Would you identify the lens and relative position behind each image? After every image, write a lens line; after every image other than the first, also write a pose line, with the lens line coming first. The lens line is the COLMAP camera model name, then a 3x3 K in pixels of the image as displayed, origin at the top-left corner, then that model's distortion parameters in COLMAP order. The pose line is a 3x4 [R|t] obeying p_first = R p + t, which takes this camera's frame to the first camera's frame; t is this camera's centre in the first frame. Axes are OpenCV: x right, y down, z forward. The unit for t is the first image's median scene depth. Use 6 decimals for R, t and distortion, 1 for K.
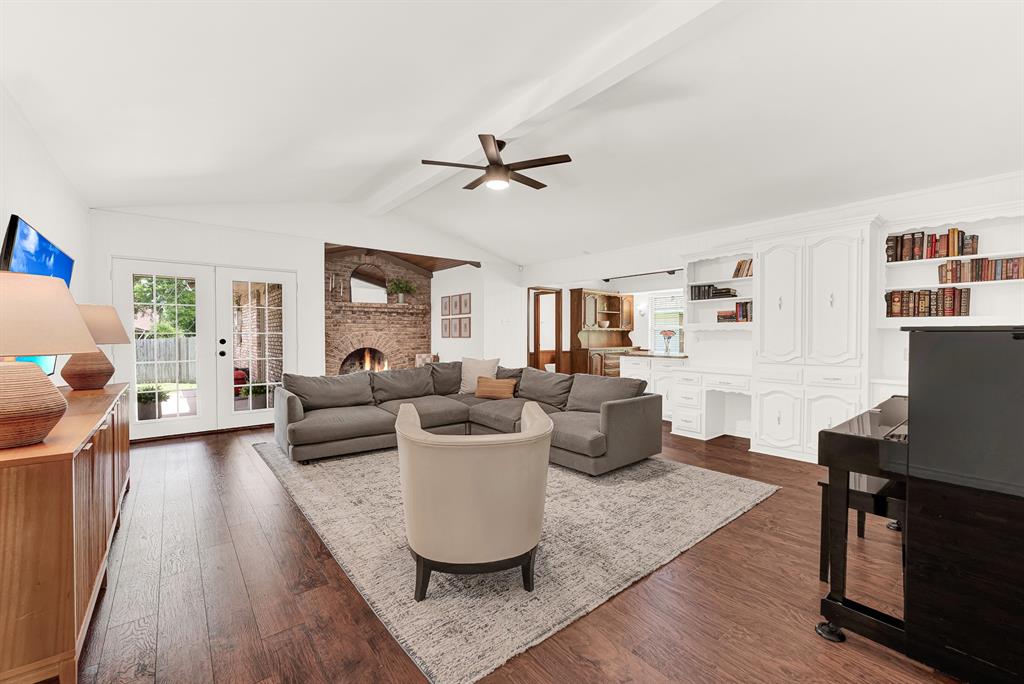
lens RADIAL K [[412.0, 0, 513.4], [0, 412.0, 344.4], [0, 0, 1]] dist [0.012456, 0.000064]
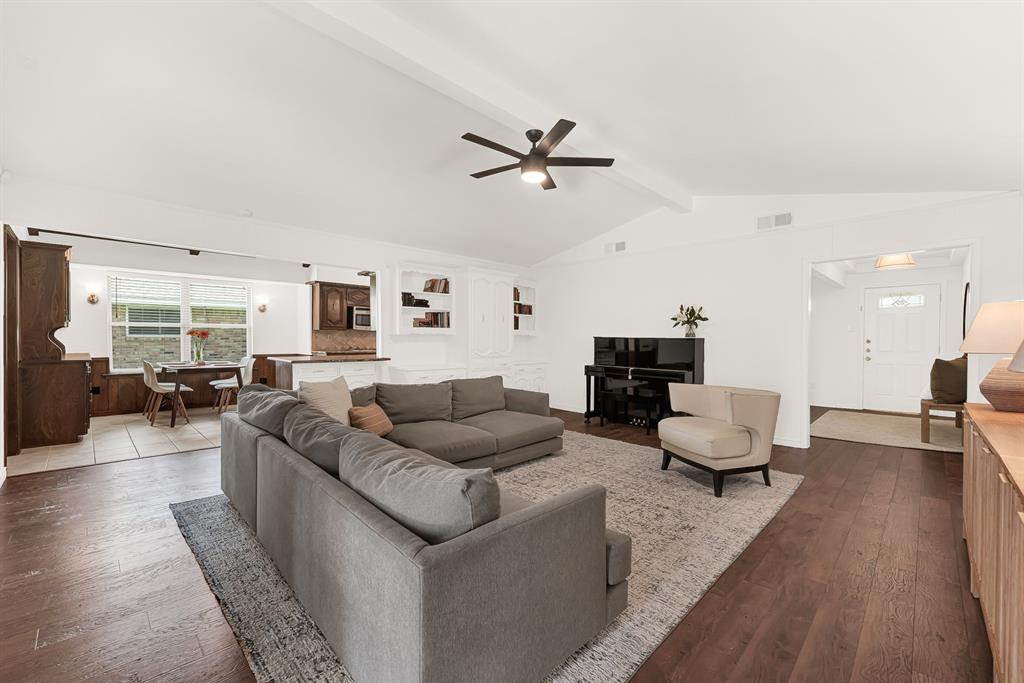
lens RADIAL K [[424.3, 0, 512.0], [0, 424.3, 341.5], [0, 0, 1]] dist [0.001182, 0.000046]
pose [[-0.101180, -0.011423, 0.994803, -0.579155], [0.012434, 0.999841, 0.012745, -0.019779], [-0.994790, 0.013659, -0.101022, 0.677855]]
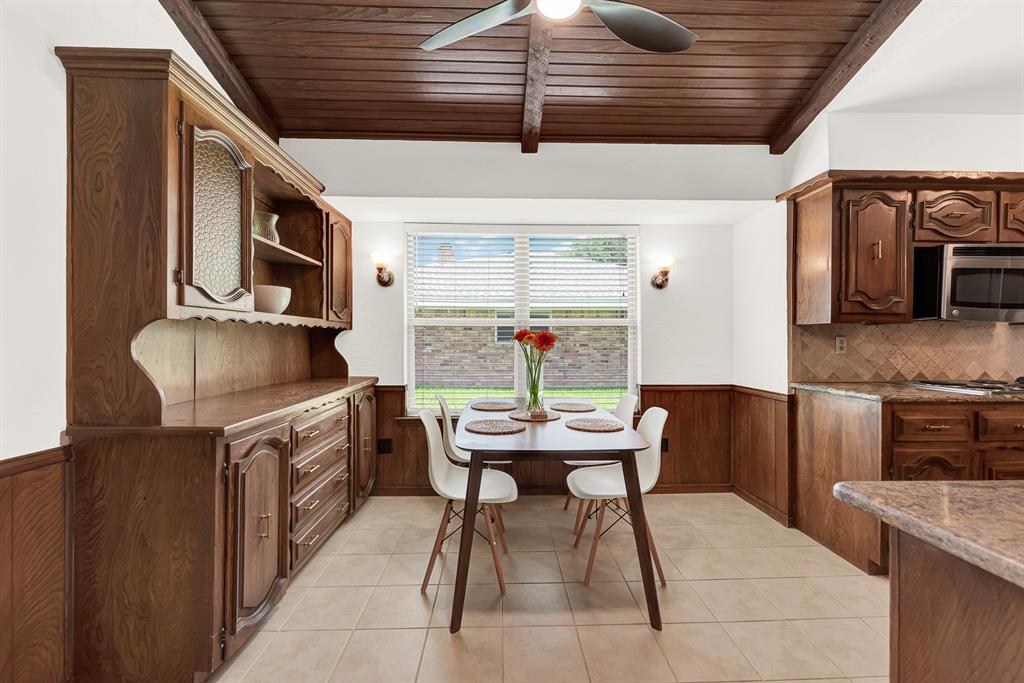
lens RADIAL K [[422.1, 0, 511.1], [0, 422.1, 340.2], [0, 0, 1]] dist [-0.002123, -0.000145]
pose [[0.612182, -0.000233, 0.790717, 0.162627], [0.017216, 0.999767, -0.013034, -0.027931], [-0.790529, 0.021592, 0.612044, 1.087440]]
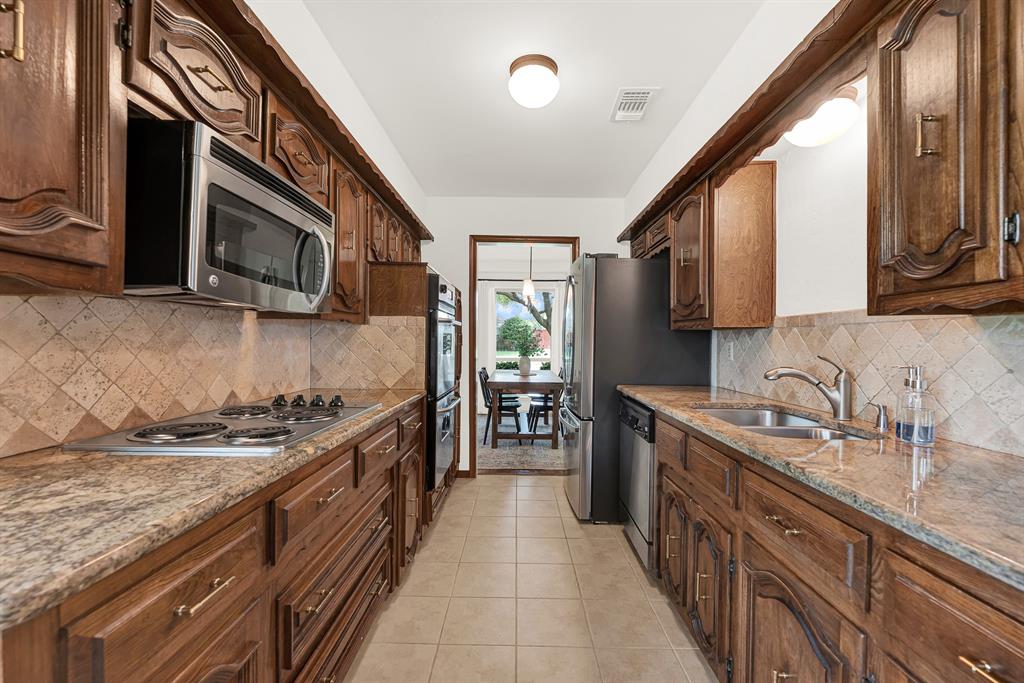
lens RADIAL K [[424.3, 0, 512.0], [0, 424.3, 341.5], [0, 0, 1]] dist [0.001182, 0.000046]
pose [[-0.761486, 0.002416, 0.648177, 0.497598], [0.016118, 0.999754, 0.015209, -0.025513], [-0.647981, 0.022028, -0.761338, 1.057877]]
